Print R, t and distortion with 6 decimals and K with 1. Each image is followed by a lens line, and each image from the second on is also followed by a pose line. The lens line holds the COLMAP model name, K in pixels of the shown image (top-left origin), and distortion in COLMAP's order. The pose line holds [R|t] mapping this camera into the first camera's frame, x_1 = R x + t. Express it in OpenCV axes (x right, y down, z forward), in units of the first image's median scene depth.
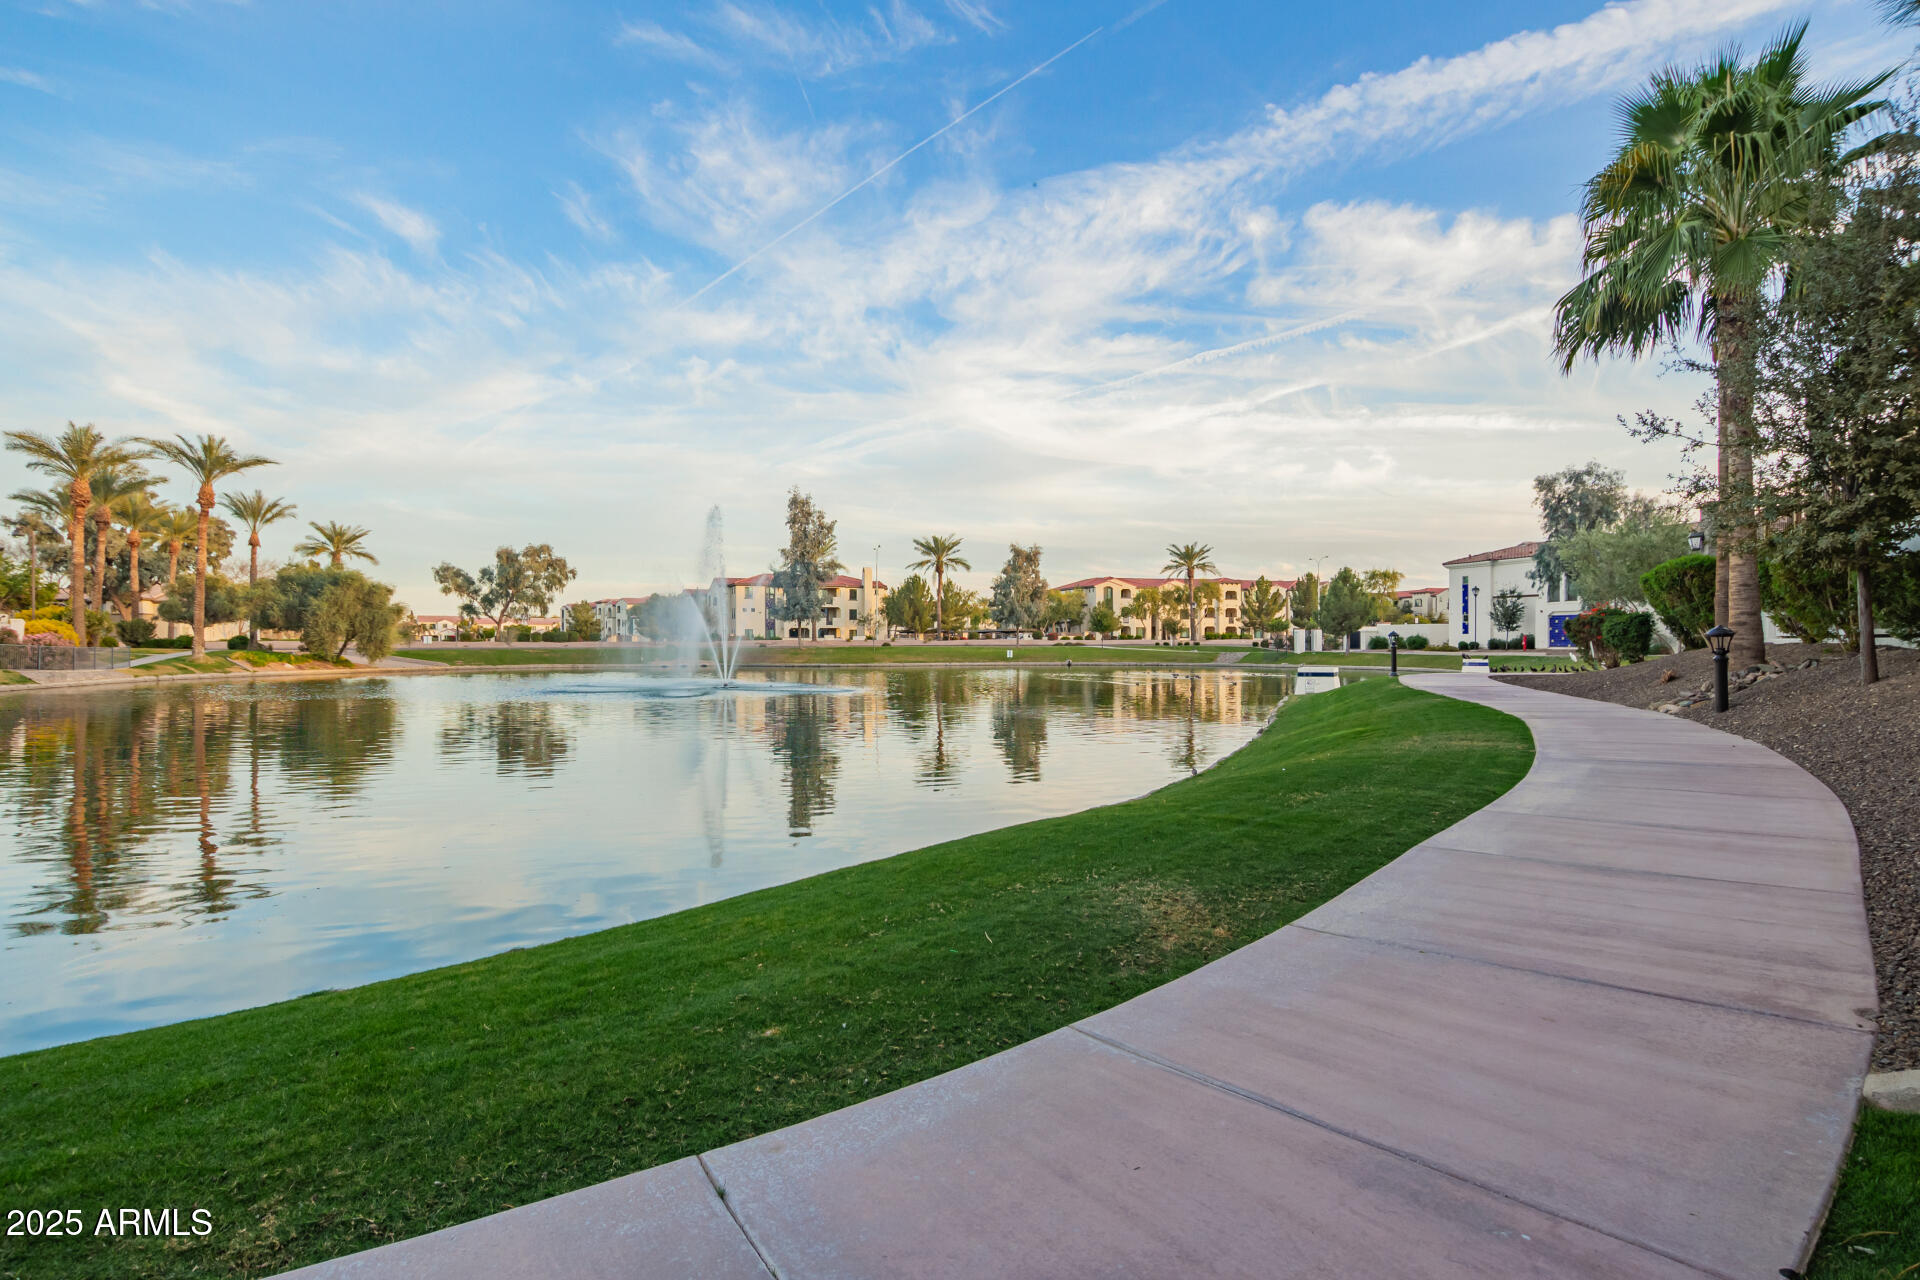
lens RADIAL K [[960.8, 0, 960.0], [0, 960.8, 640.0], [0, 0, 1]] dist [-0.000249, 0.000208]
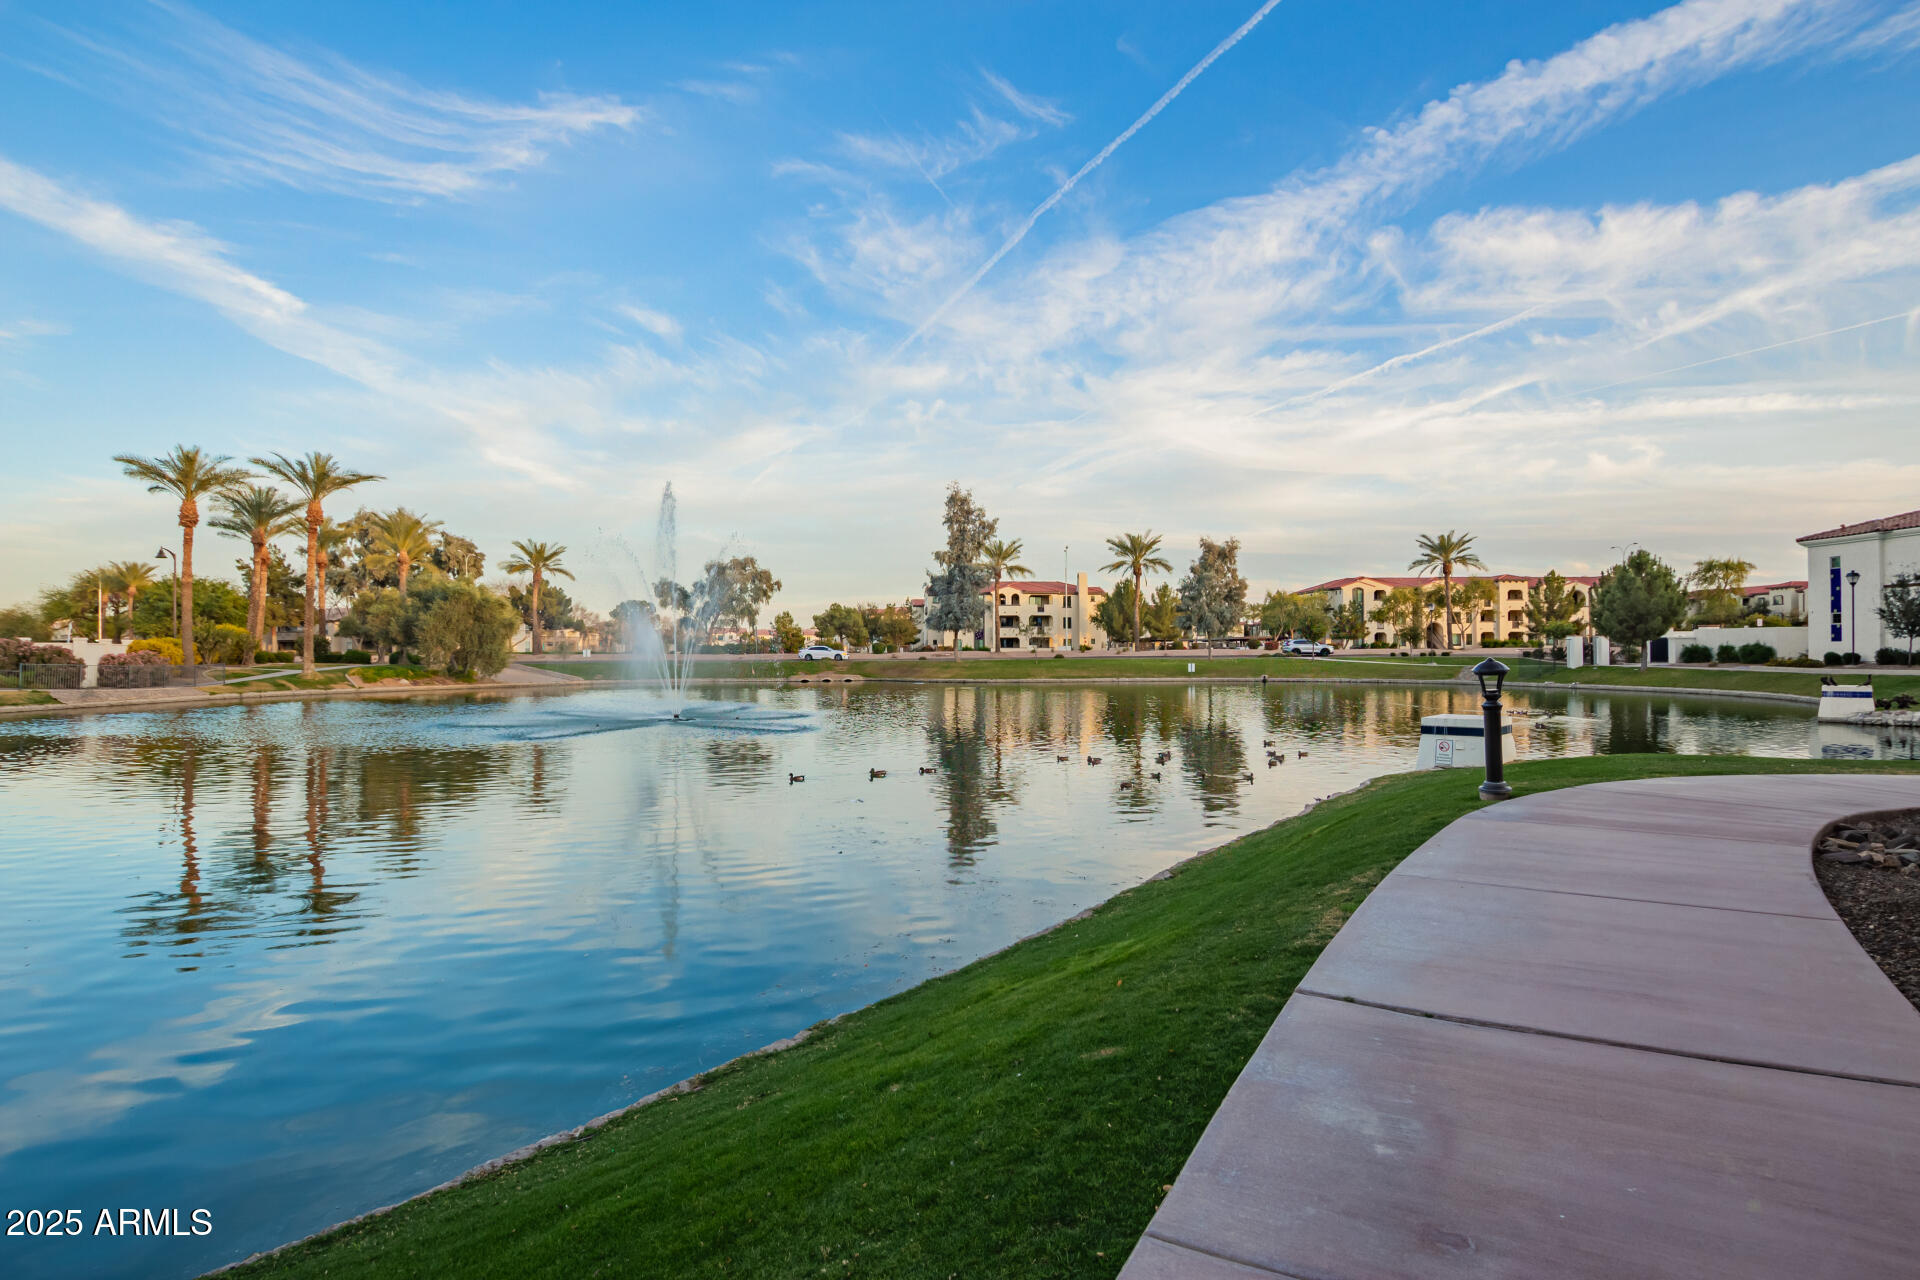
lens RADIAL K [[949.6, 0, 960.0], [0, 949.6, 640.0], [0, 0, 1]] dist [-0.014723, 0.000283]
pose [[0.962171, -0.006777, -0.272363, 0.060459], [0.004461, 0.999948, -0.009121, -0.002248], [0.272411, 0.007561, 0.962151, 0.105580]]
